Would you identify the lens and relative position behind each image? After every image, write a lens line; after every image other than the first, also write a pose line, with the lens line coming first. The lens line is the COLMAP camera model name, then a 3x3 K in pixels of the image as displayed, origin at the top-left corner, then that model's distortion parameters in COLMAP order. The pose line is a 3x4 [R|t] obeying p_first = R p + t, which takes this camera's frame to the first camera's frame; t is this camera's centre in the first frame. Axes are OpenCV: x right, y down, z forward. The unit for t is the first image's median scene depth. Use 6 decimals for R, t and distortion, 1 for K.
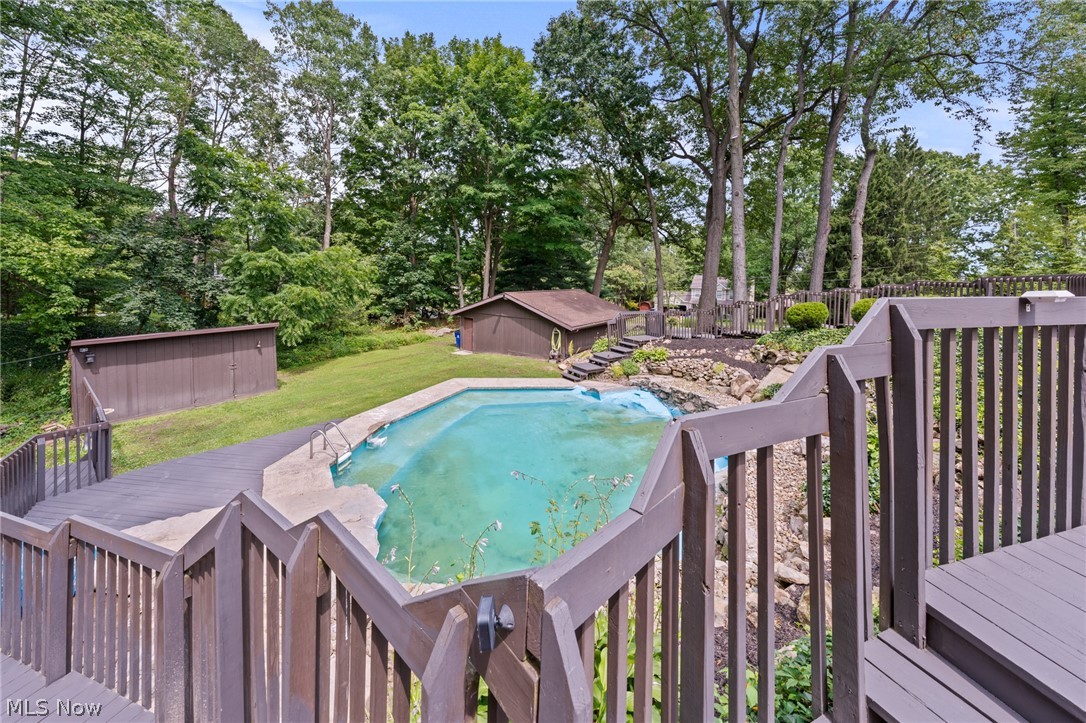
lens RADIAL K [[390.4, 0, 541.7], [0, 390.4, 279.2], [0, 0, 1]] dist [-0.000831, -0.000027]
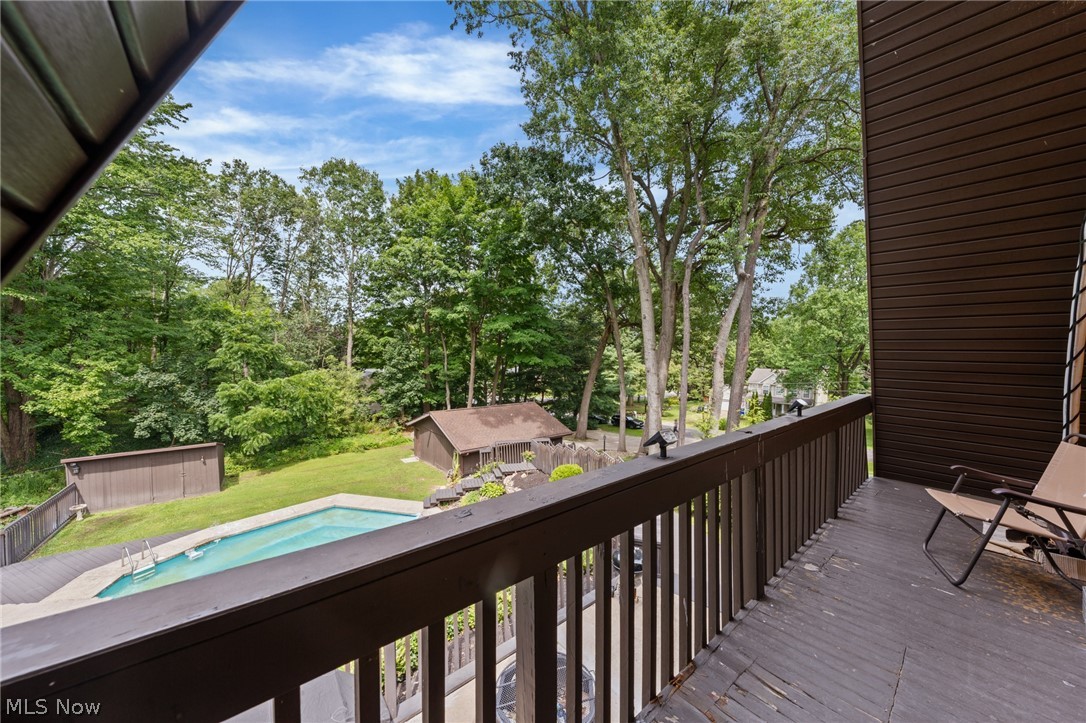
lens RADIAL K [[368.5, 0, 539.9], [0, 368.5, 364.9], [0, 0, 1]] dist [-0.000316, -0.000062]
pose [[0.959911, 0.002132, -0.280298, 0.526493], [0.002189, 0.999884, 0.015103, -0.120778], [0.280298, -0.015111, 0.959794, 0.073676]]
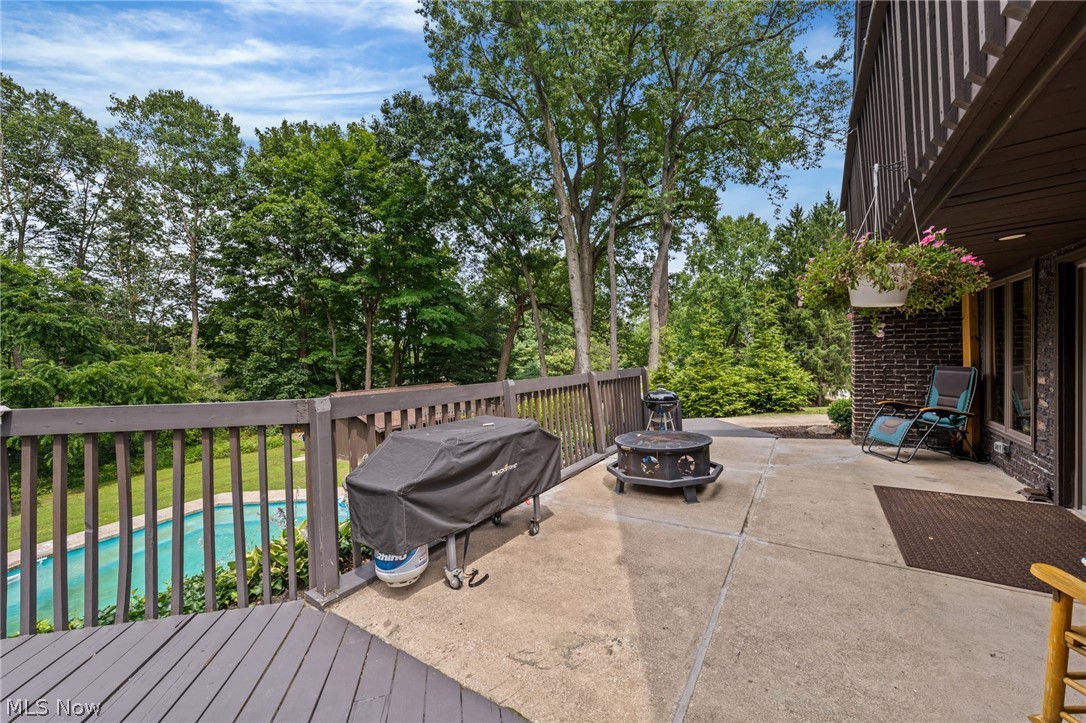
lens RADIAL K [[403.3, 0, 539.2], [0, 403.3, 360.2], [0, 0, 1]] dist [-0.002349, 0.000698]
pose [[0.998829, -0.048375, 0.000892, 0.425664], [0.048381, 0.998791, -0.008734, -0.013386], [-0.000468, 0.008767, 0.999961, 0.026251]]
